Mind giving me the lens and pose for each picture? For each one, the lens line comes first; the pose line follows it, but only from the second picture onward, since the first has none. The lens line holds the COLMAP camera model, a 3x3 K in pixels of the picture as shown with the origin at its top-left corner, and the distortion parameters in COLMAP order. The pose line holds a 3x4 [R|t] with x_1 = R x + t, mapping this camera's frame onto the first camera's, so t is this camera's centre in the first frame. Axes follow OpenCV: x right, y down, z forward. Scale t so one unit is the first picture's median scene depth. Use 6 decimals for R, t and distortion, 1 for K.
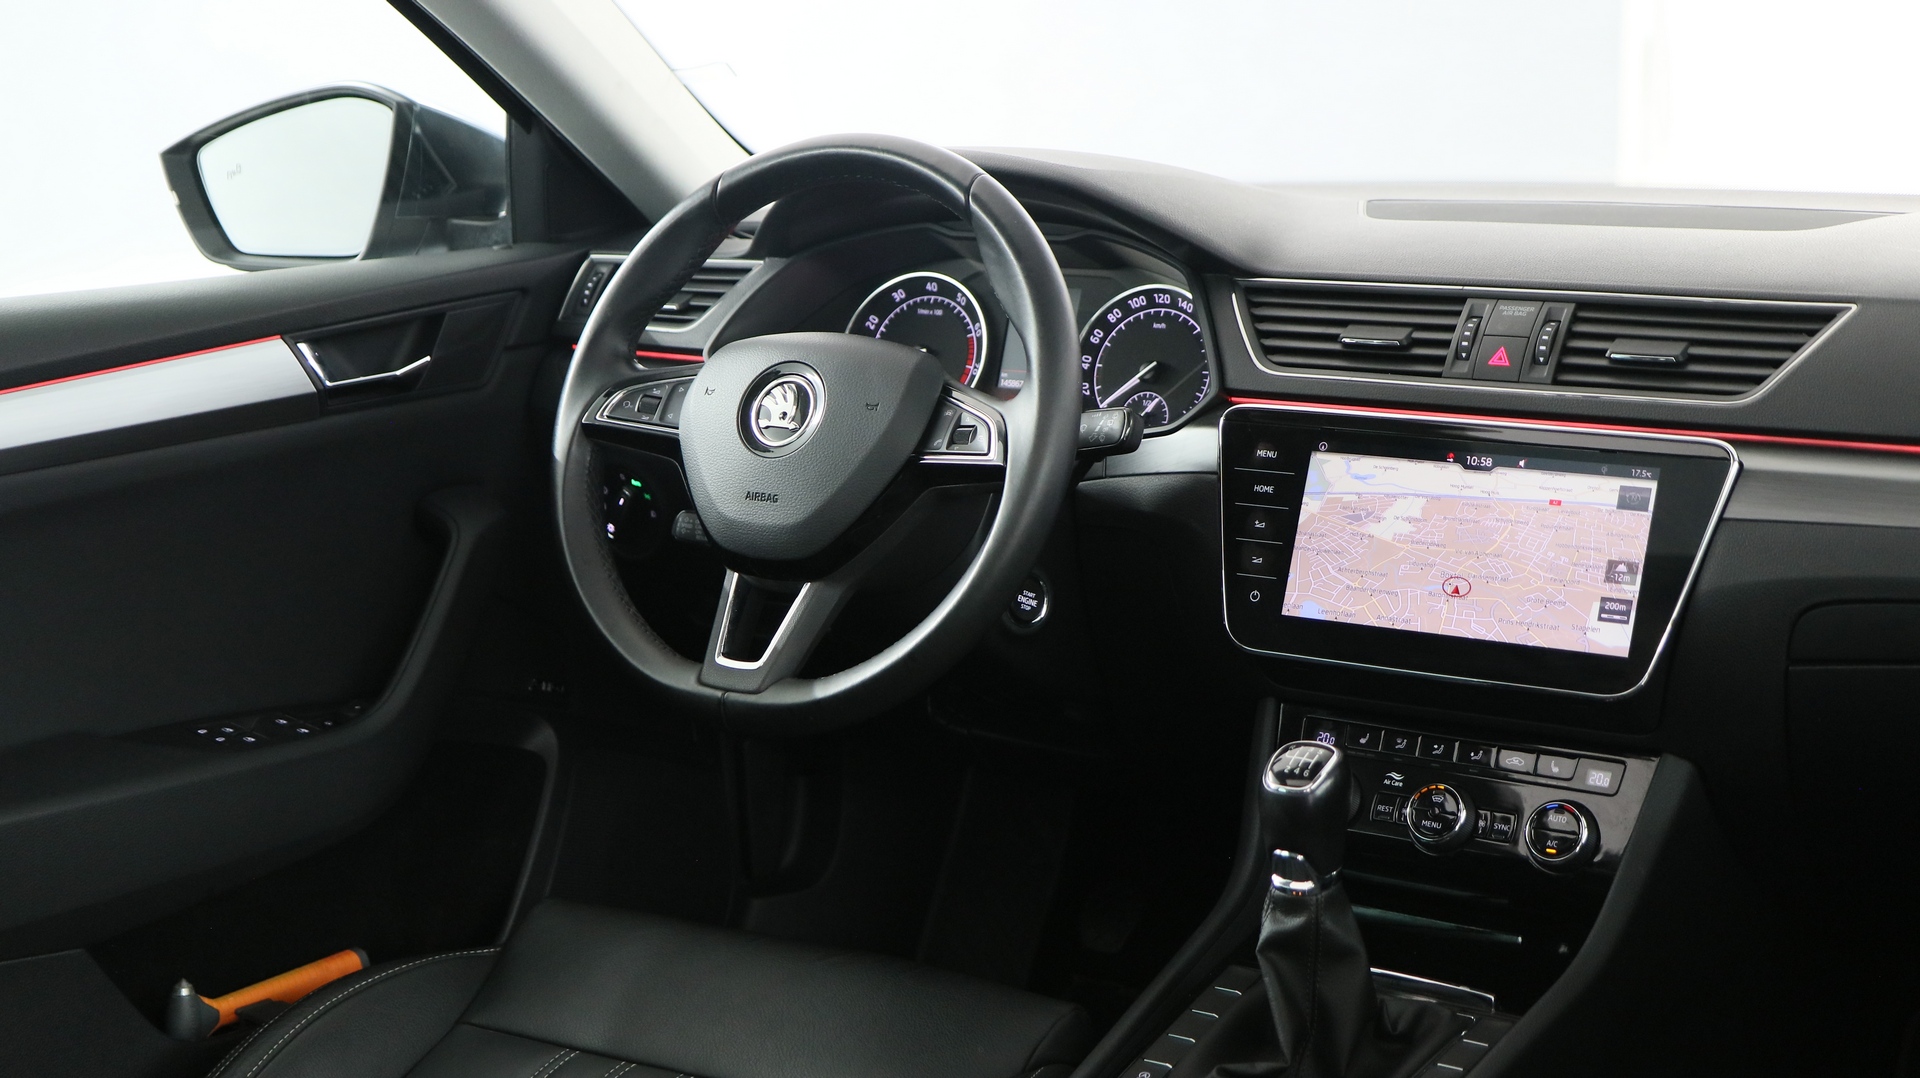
lens RADIAL K [[2758.6, 0, 960.0], [0, 2758.6, 539.0], [0, 0, 1]] dist [-0.000472, 0.042987]
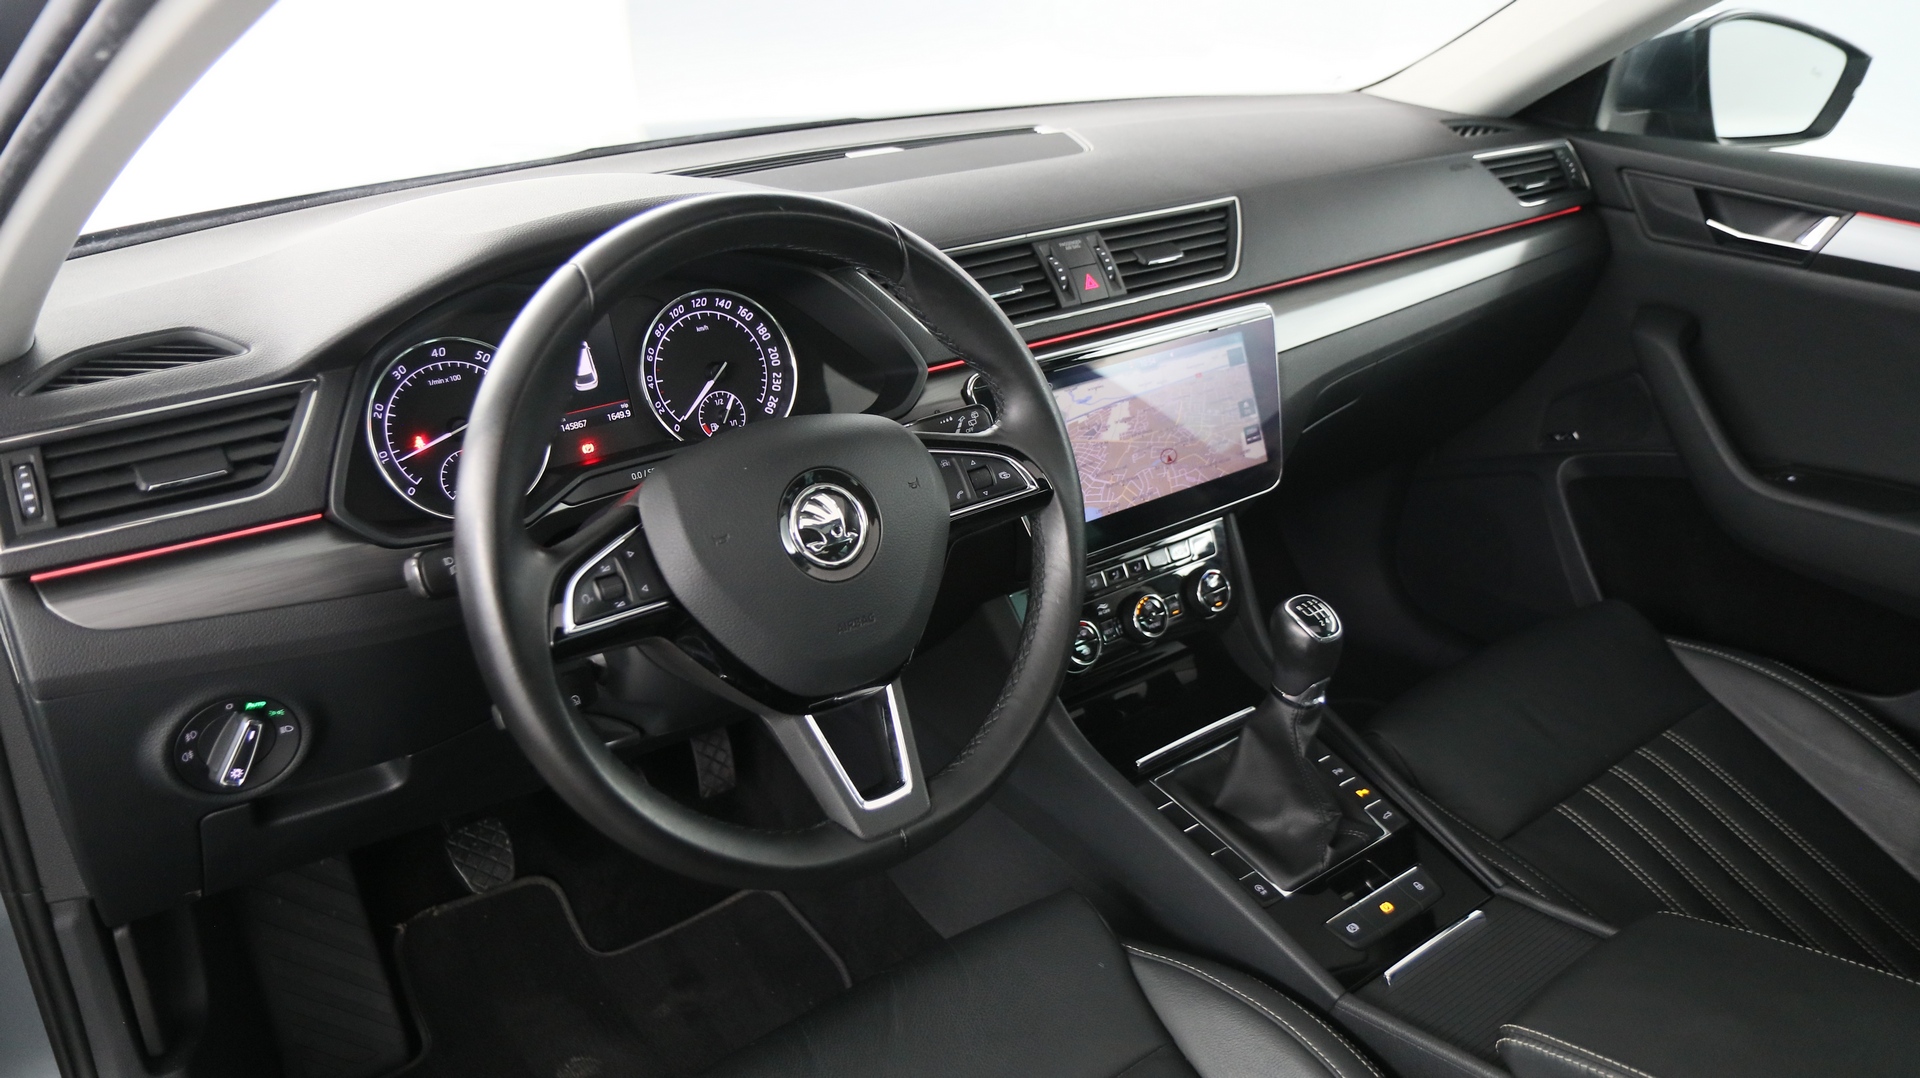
lens RADIAL K [[1454.2, 0, 957.9], [0, 1454.2, 545.6], [0, 0, 1]] dist [-0.034923, 0.037203]
pose [[0.308302, -0.383043, 0.870763, -0.463634], [0.181061, 0.922246, 0.341583, -0.193782], [-0.933899, 0.052351, 0.353685, 0.804603]]
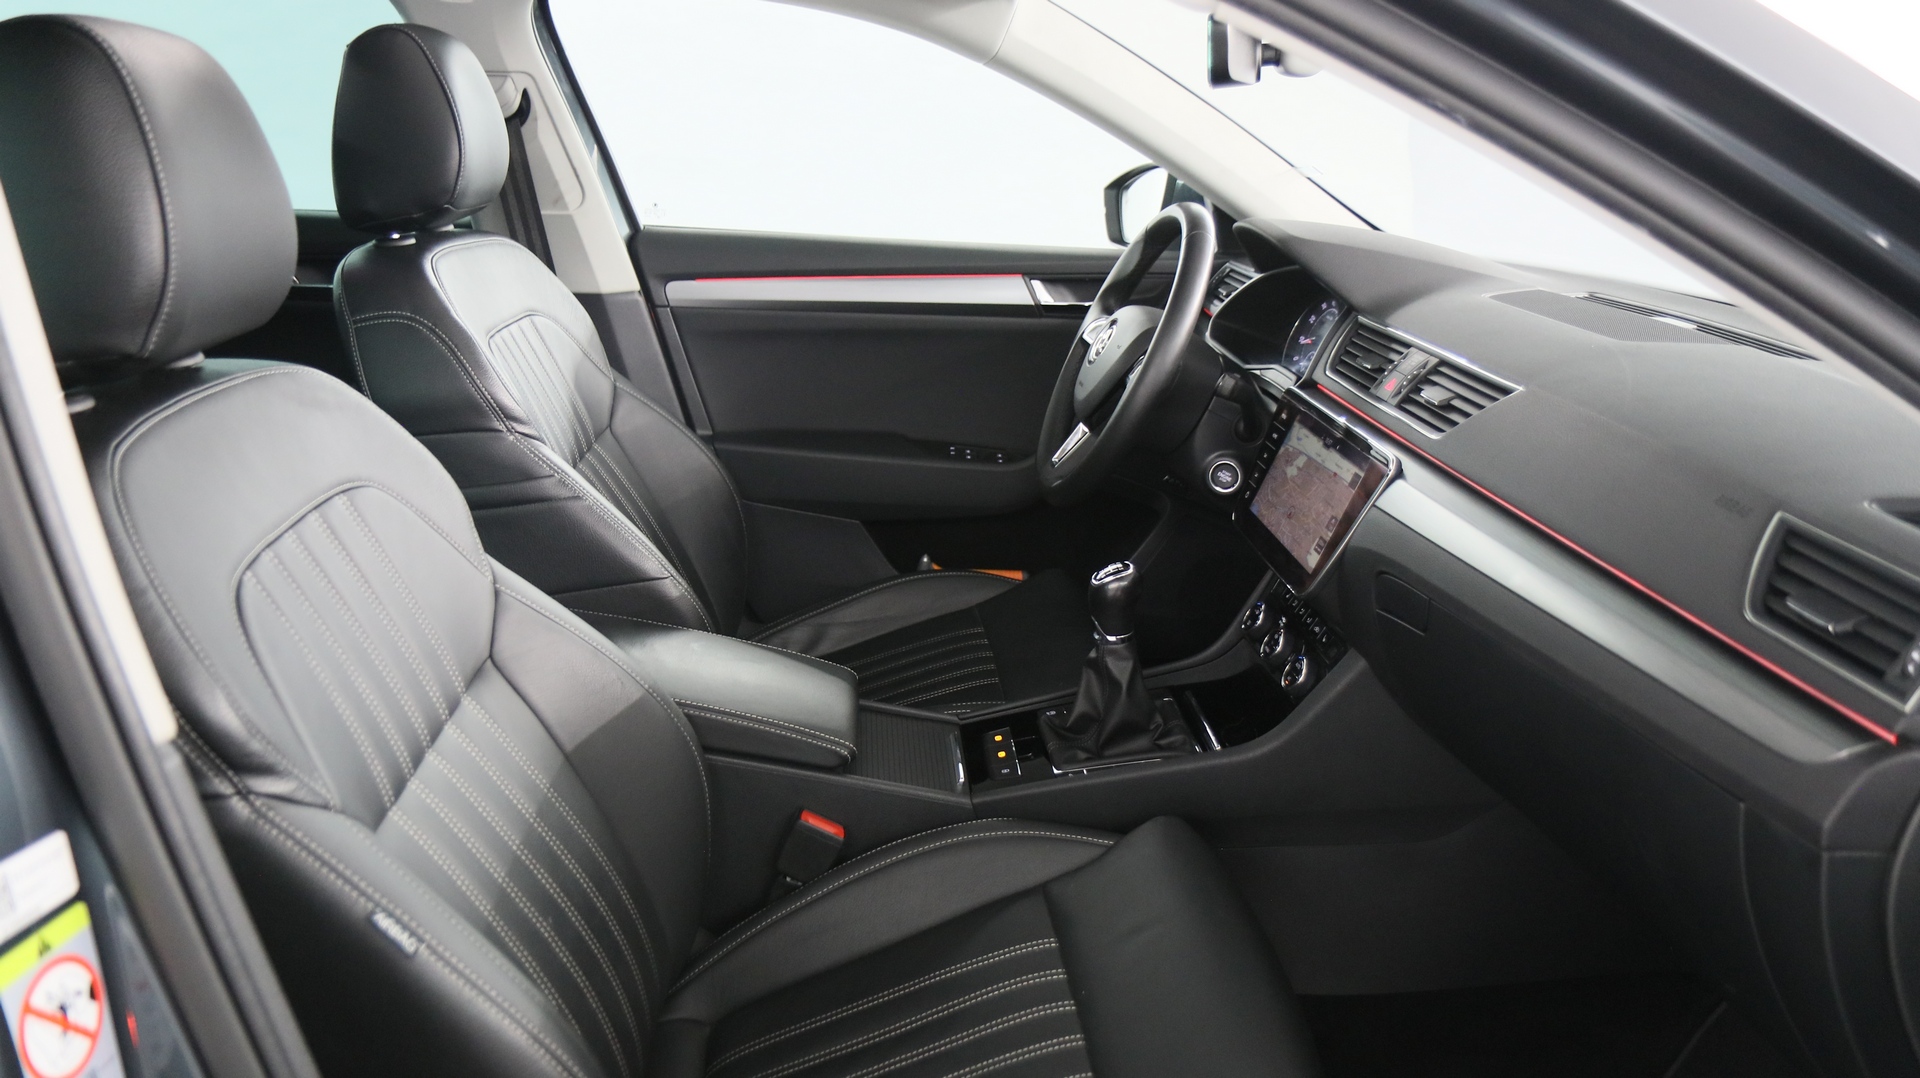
lens RADIAL K [[1454.2, 0, 957.9], [0, 1454.2, 545.6], [0, 0, 1]] dist [-0.034923, 0.037203]
pose [[0.604393, 0.275217, -0.747639, 0.668218], [-0.205346, 0.960543, 0.187588, -0.079564], [0.769768, 0.040148, 0.637060, 0.292229]]
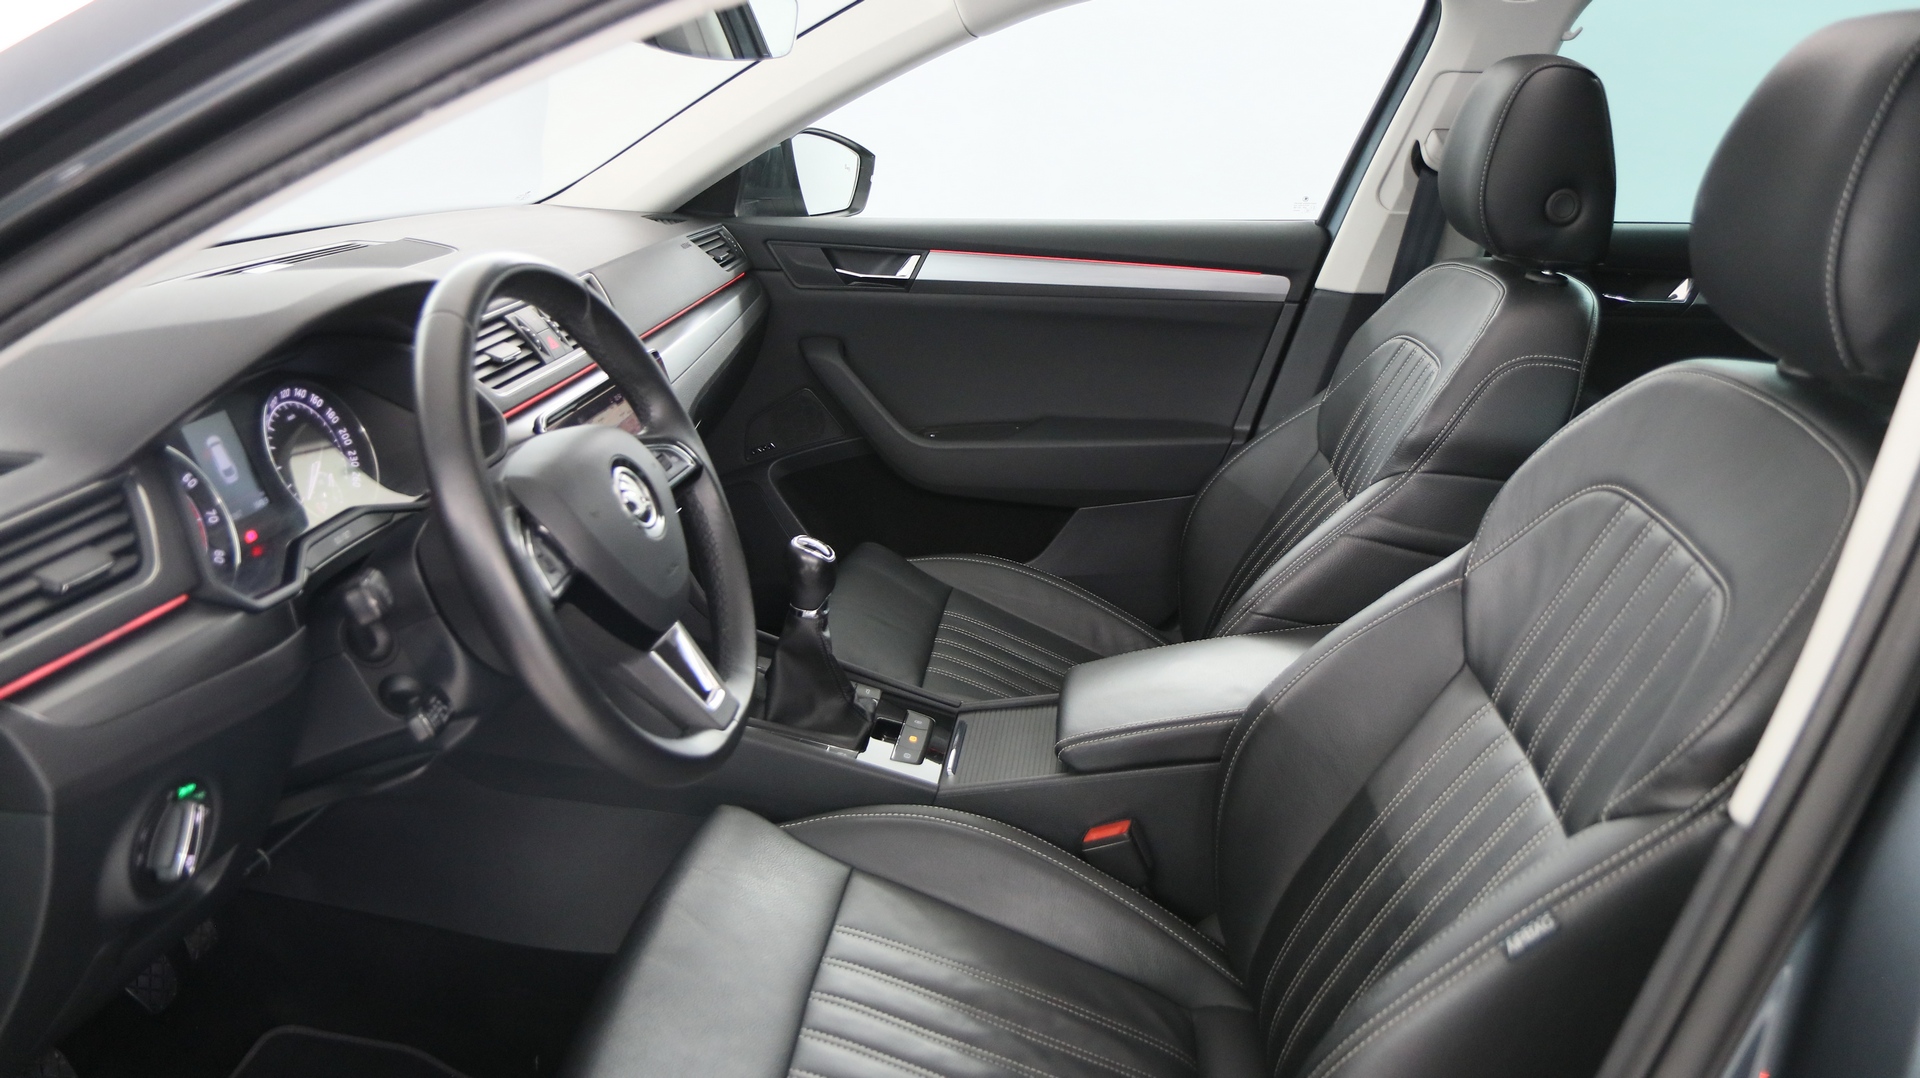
lens RADIAL K [[1454.2, 0, 957.9], [0, 1454.2, 545.6], [0, 0, 1]] dist [-0.034923, 0.037203]
pose [[-0.460611, -0.270261, 0.845456, -0.634631], [0.172222, 0.907202, 0.383827, -0.234873], [-0.870734, 0.322401, -0.371323, 1.121836]]
